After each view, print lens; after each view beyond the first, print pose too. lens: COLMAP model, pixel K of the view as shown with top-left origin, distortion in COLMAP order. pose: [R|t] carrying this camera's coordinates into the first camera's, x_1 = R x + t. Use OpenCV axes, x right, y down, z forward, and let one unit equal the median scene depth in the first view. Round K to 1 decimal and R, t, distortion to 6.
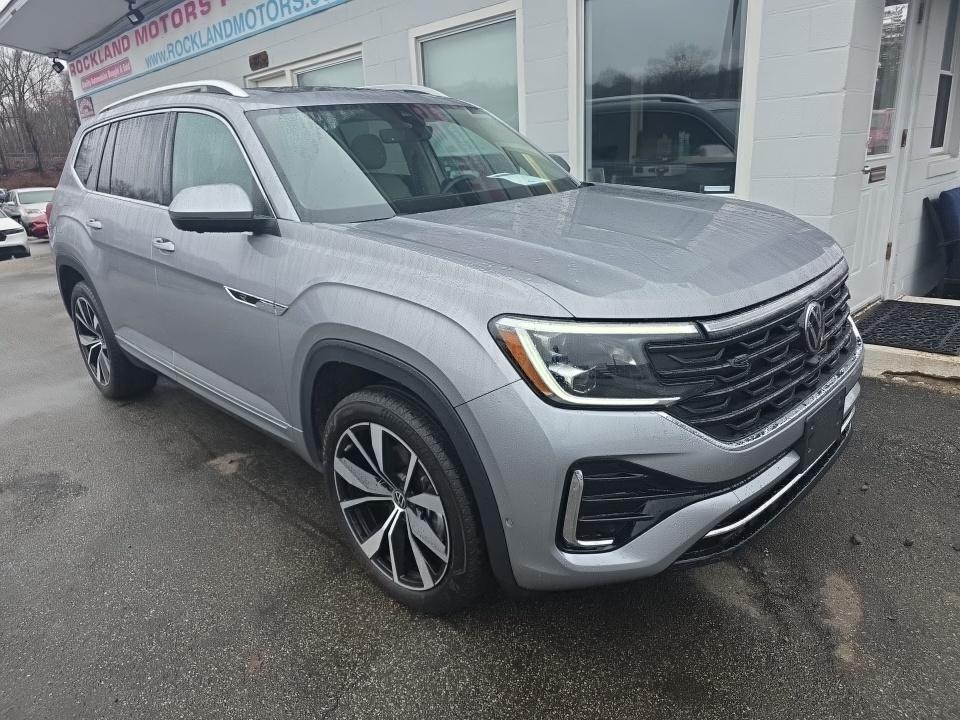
lens RADIAL K [[647.3, 0, 478.6], [0, 647.3, 363.6], [0, 0, 1]] dist [0.031382, -0.021006]
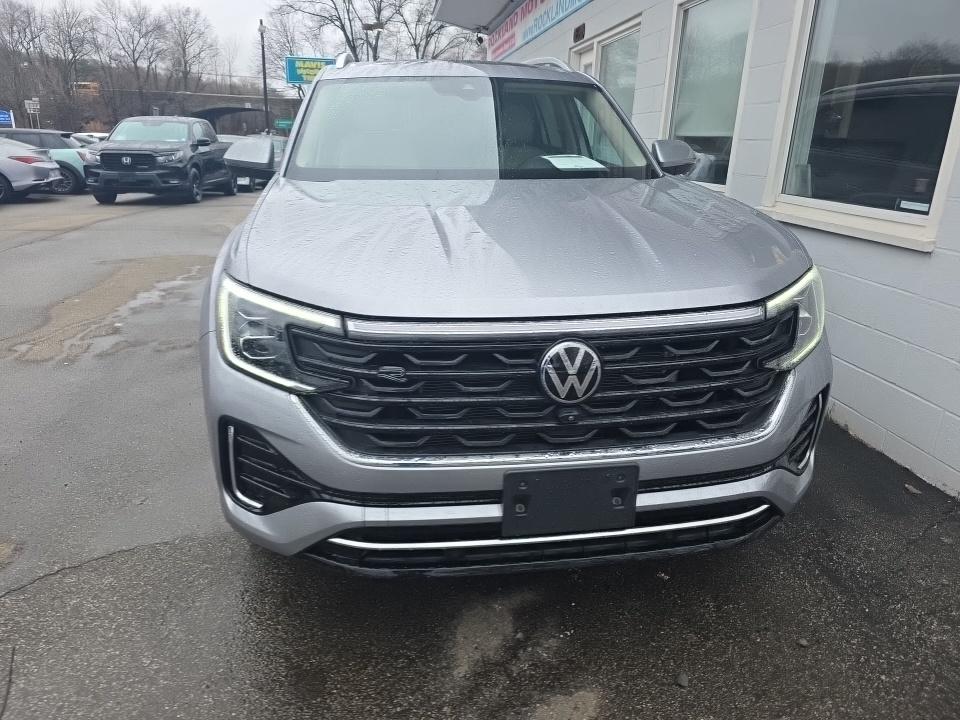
lens RADIAL K [[647.3, 0, 474.3], [0, 647.3, 353.6], [0, 0, 1]] dist [0.031382, -0.021006]
pose [[0.792489, 0.260484, -0.551461, 0.422883], [-0.246572, 0.963854, 0.100937, -0.064212], [0.557820, 0.055984, 0.828071, 0.136761]]
